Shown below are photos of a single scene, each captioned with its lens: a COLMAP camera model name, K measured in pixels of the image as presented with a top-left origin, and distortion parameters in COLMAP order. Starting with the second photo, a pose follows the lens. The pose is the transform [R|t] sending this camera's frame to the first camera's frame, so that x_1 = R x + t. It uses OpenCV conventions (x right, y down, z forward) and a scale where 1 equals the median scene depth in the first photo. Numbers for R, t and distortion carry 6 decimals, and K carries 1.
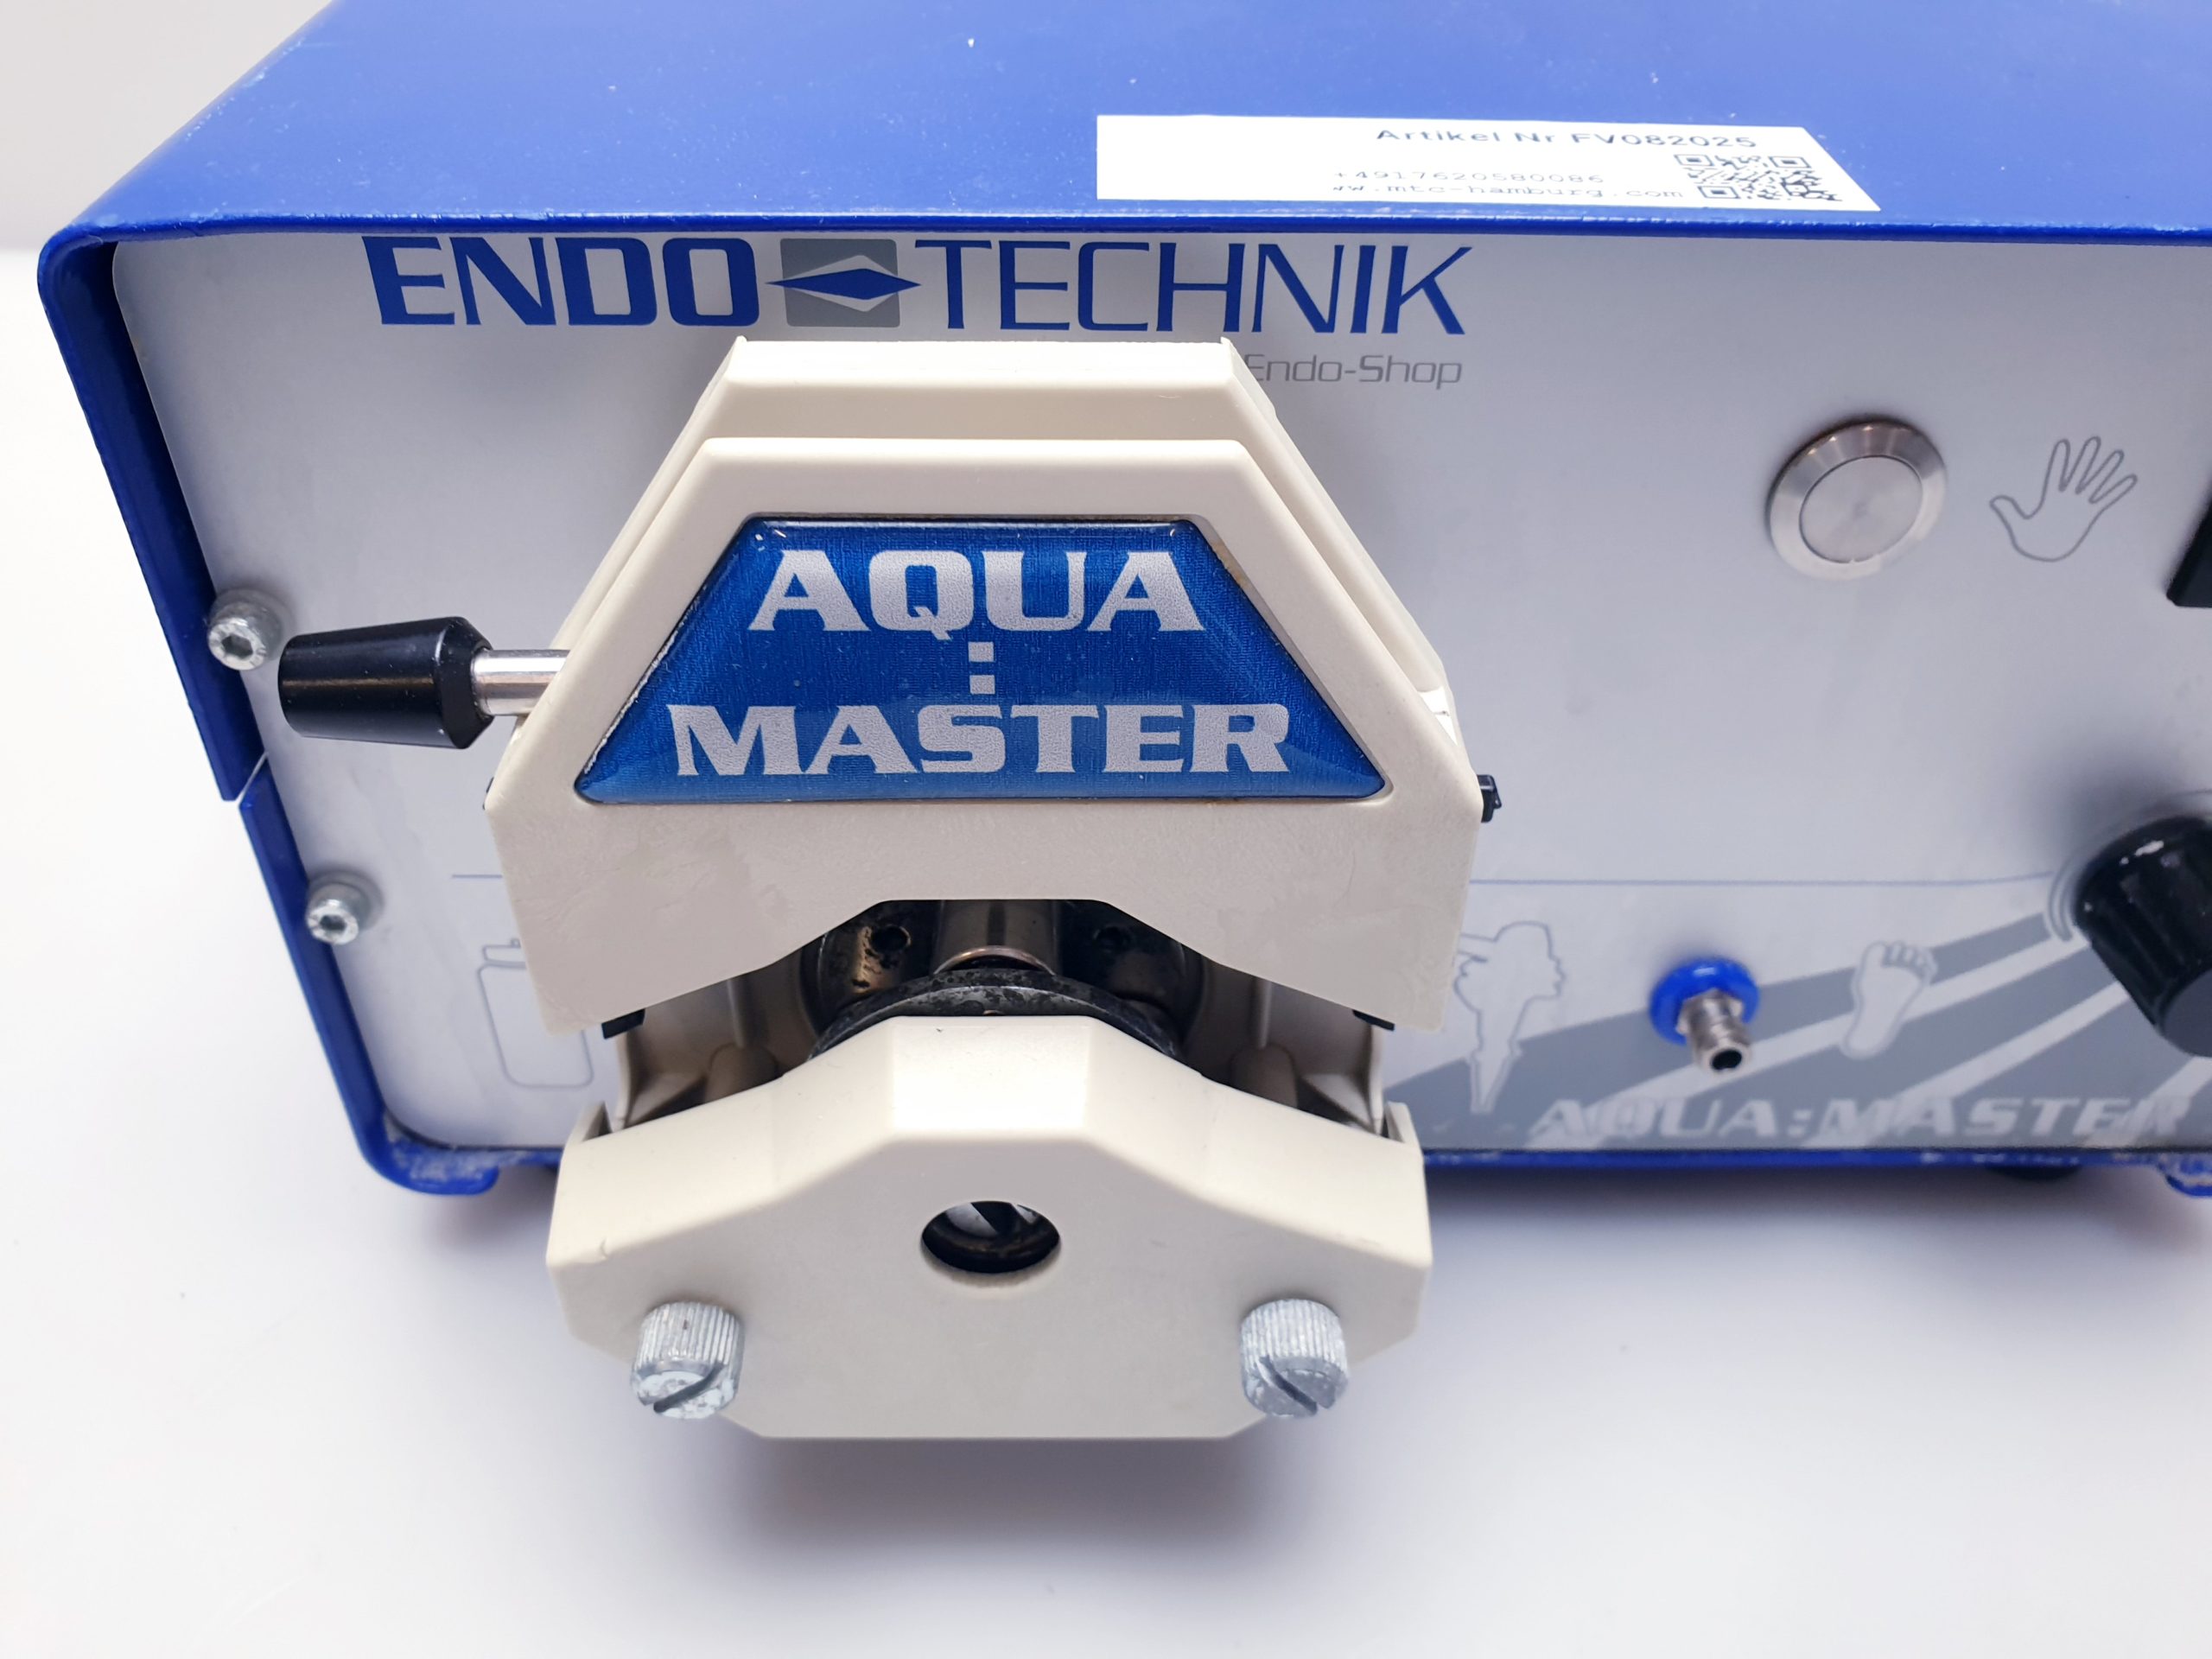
lens RADIAL K [[1763.5, 0, 1101.4], [0, 1763.5, 823.9], [0, 0, 1]] dist [0.155082, -0.523324]
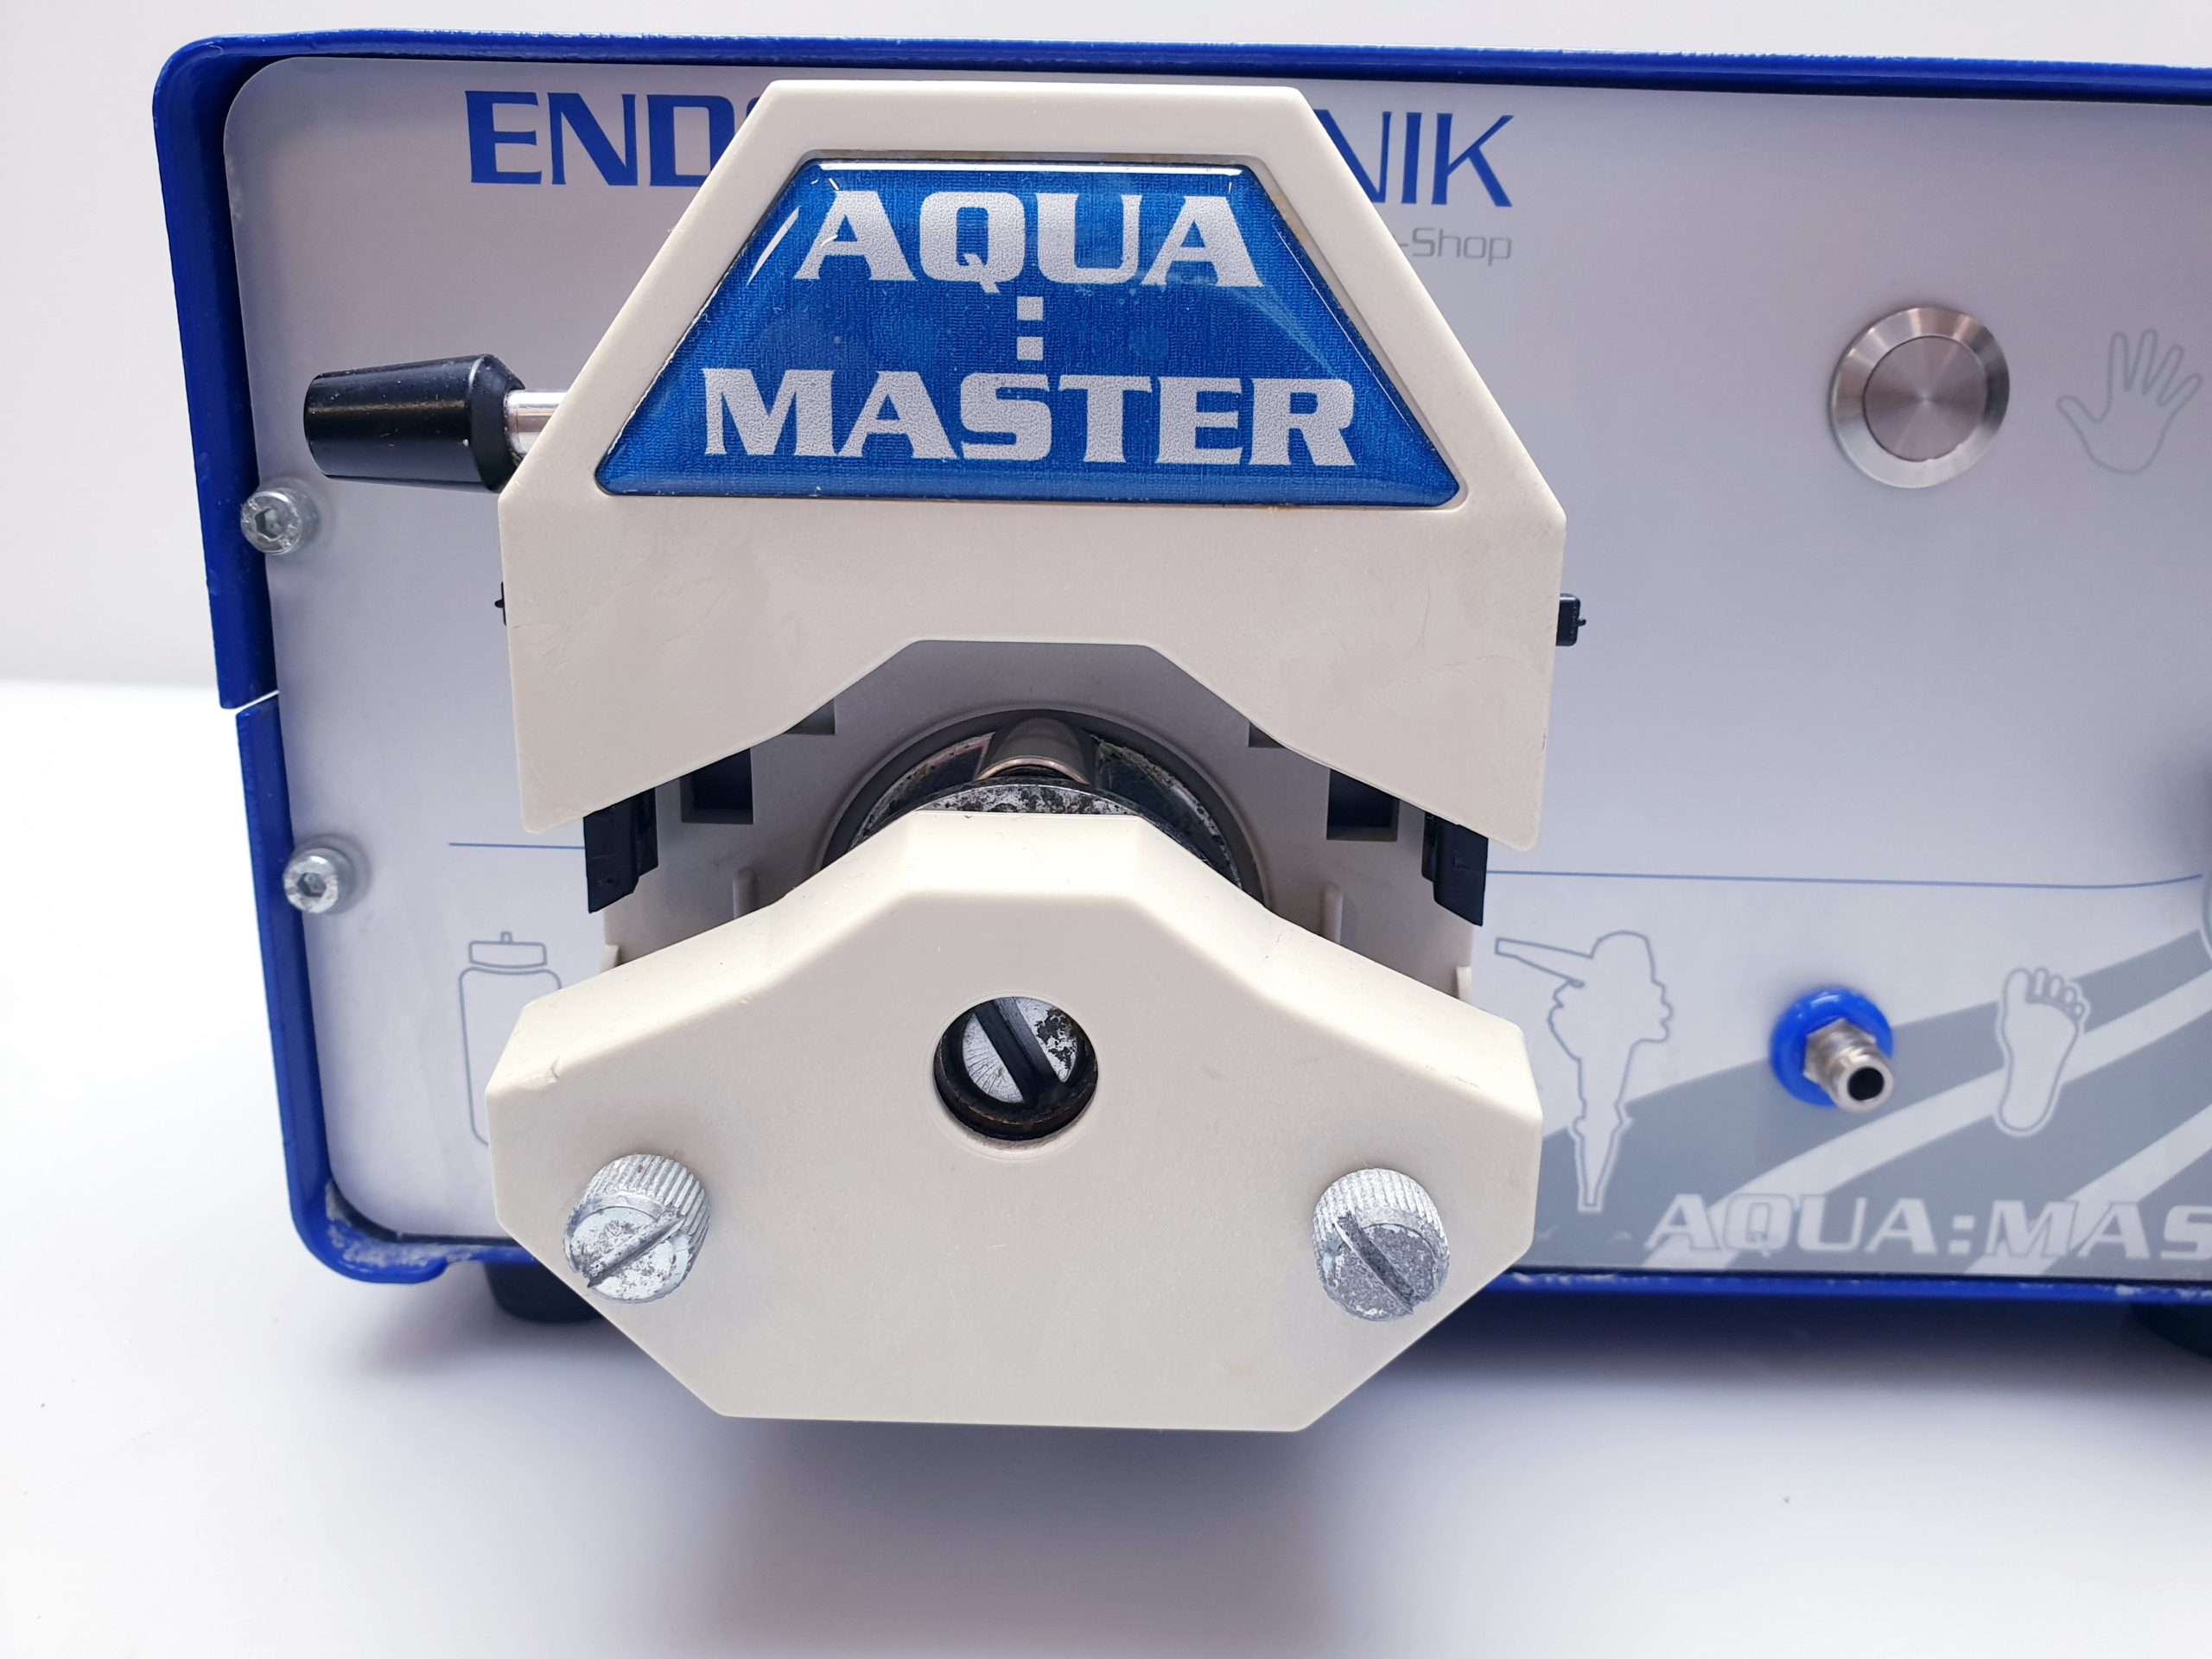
lens RADIAL K [[1773.3, 0, 1141.6], [0, 1773.3, 841.5], [0, 0, 1]] dist [-0.005450, -0.031748]
pose [[0.999807, 0.013956, -0.013827, 0.008705], [-0.018224, 0.921720, -0.387427, 0.489689], [0.007338, 0.387604, 0.921797, 0.203139]]
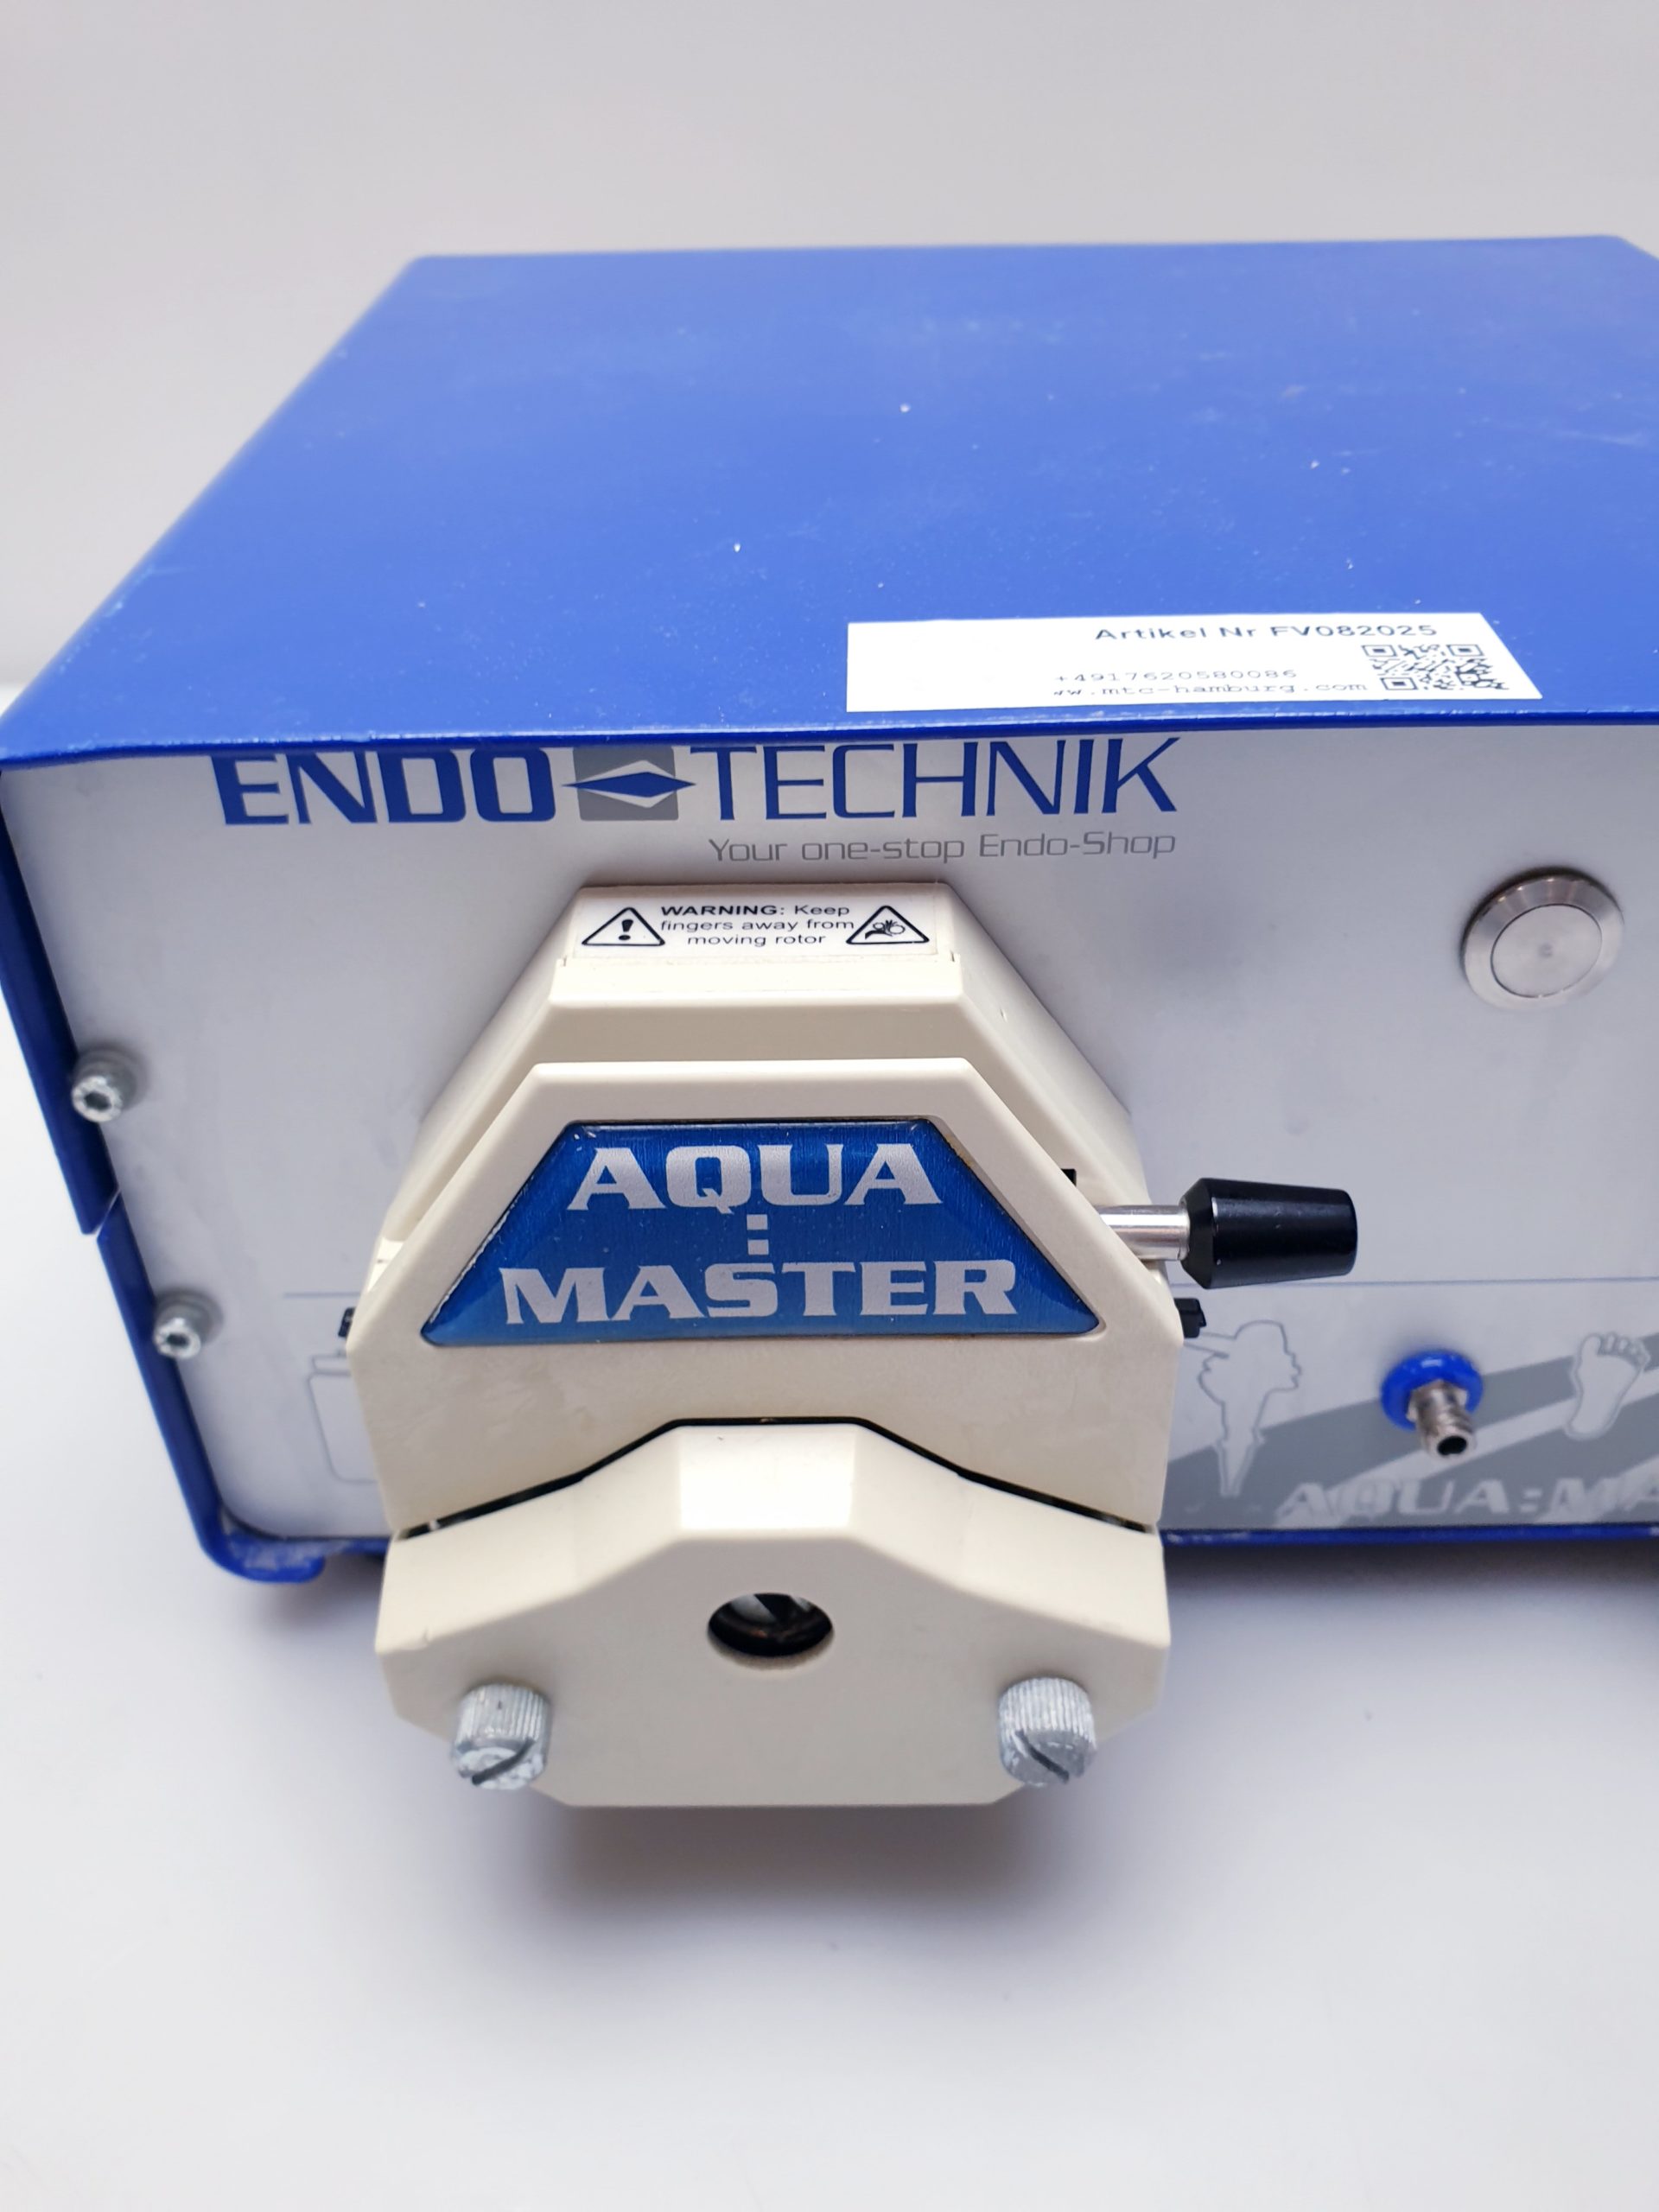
lens RADIAL K [[1763.5, 0, 838.5], [0, 1763.5, 1108.4], [0, 0, 1]] dist [0.155082, -0.523324]
pose [[0.999331, -0.018819, -0.031351, 0.022834], [0.017568, 0.999057, -0.039693, -0.047860], [0.032069, 0.039116, 0.998720, -0.133112]]
